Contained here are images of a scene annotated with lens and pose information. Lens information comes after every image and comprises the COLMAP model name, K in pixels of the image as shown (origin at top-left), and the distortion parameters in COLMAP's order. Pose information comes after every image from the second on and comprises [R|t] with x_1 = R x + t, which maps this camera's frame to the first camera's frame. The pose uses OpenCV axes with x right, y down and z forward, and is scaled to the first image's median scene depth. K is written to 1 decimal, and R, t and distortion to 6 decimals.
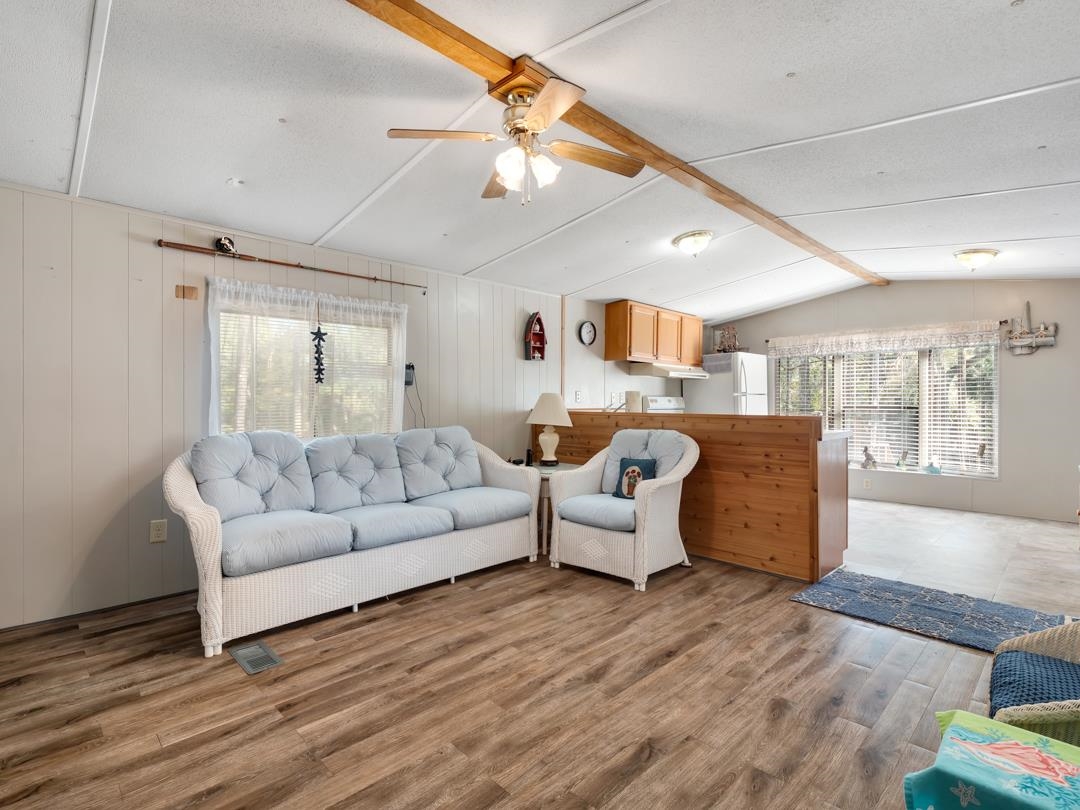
lens RADIAL K [[530.7, 0, 540.0], [0, 530.7, 405.0], [0, 0, 1]] dist [0.015250, -0.009924]
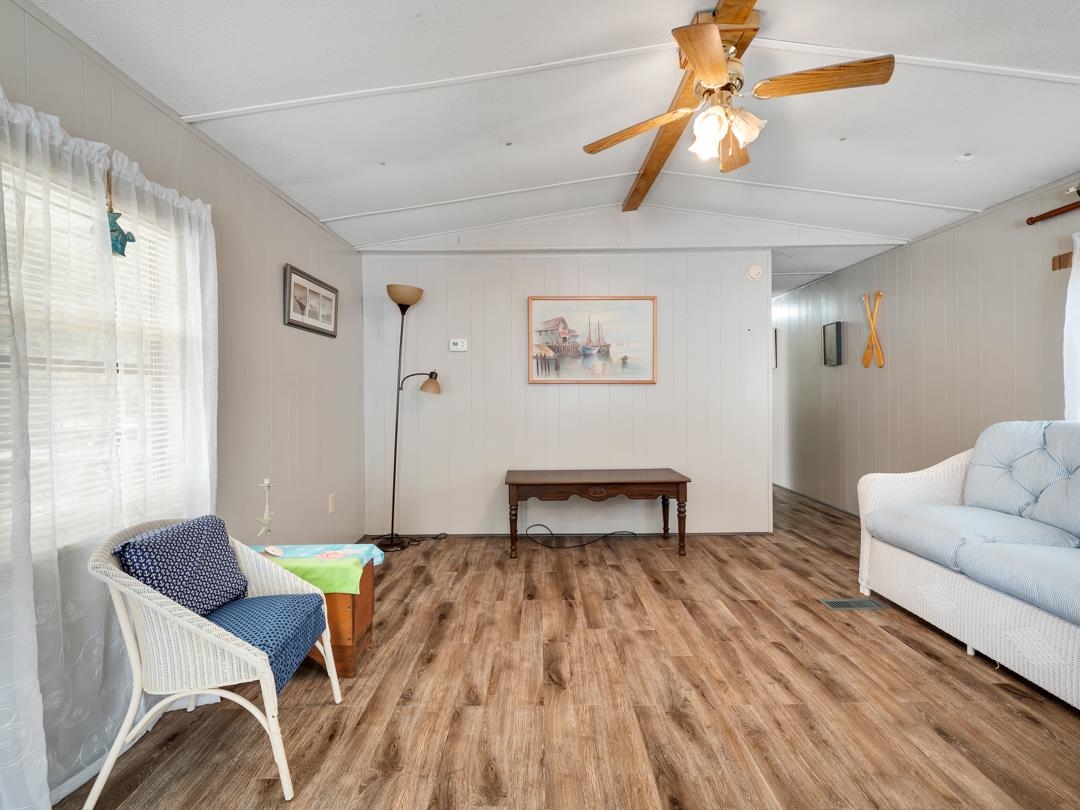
lens RADIAL K [[530.1, 0, 534.2], [0, 530.1, 397.4], [0, 0, 1]] dist [0.019327, -0.010738]
pose [[-0.707521, 0.014516, -0.706543, 0.563596], [0.011568, 0.999893, 0.008959, -0.002687], [0.706597, -0.001835, -0.707614, 0.949501]]
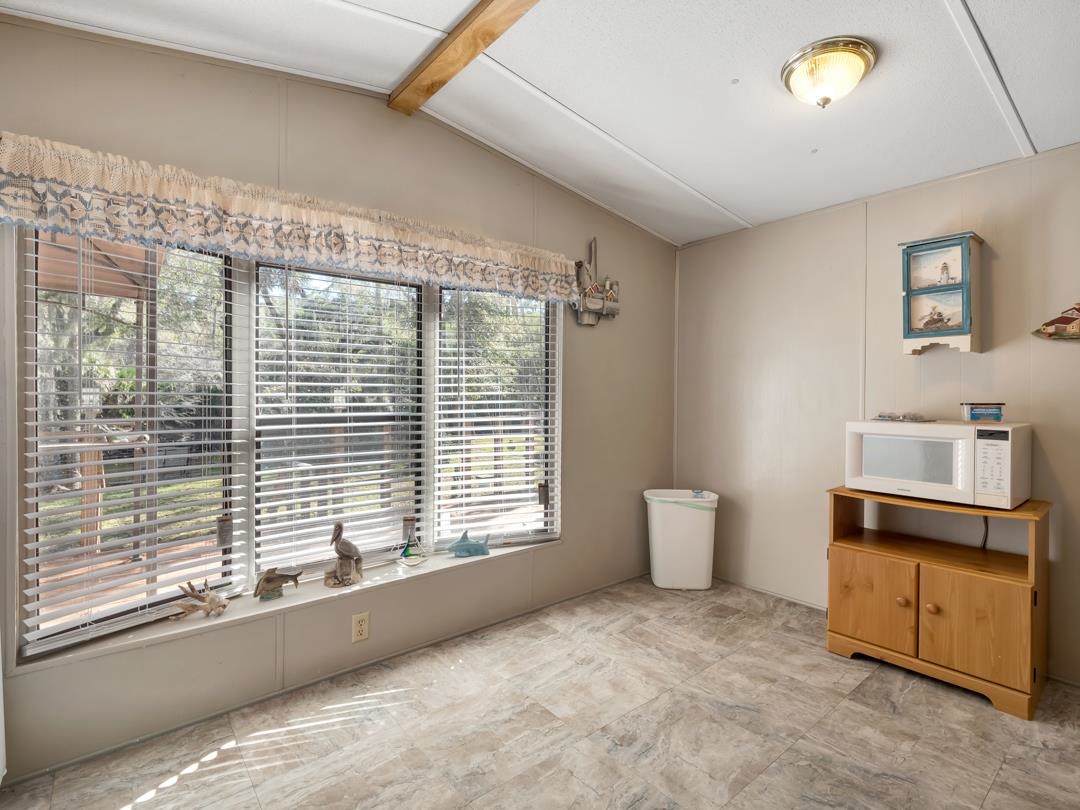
lens RADIAL K [[530.1, 0, 534.2], [0, 530.1, 397.4], [0, 0, 1]] dist [0.019327, -0.010738]
pose [[0.093529, -0.008555, 0.995580, 0.484431], [0.003378, 0.999960, 0.008275, -0.029862], [-0.995611, 0.002589, 0.093554, 1.603999]]
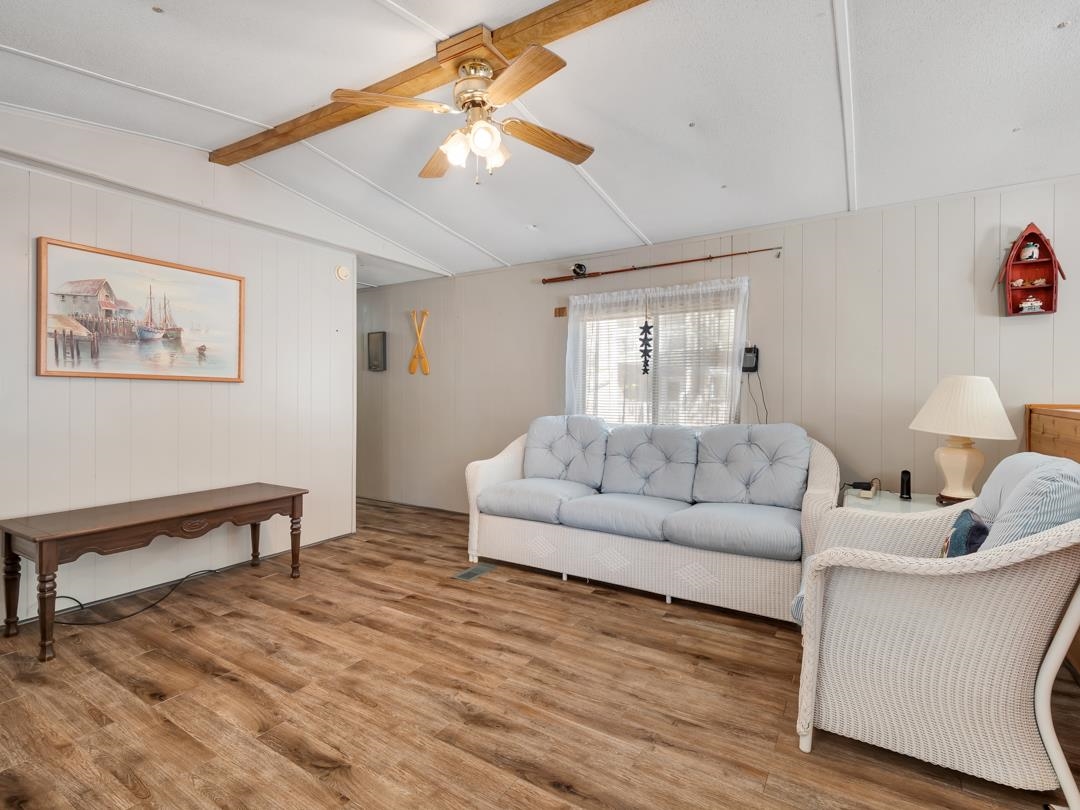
lens RADIAL K [[530.1, 0, 534.2], [0, 530.1, 397.4], [0, 0, 1]] dist [0.019327, -0.010738]
pose [[0.223150, 0.010276, -0.974730, 0.618132], [-0.005002, 0.999943, 0.009396, -0.003527], [0.974771, 0.002779, 0.223189, 0.594072]]
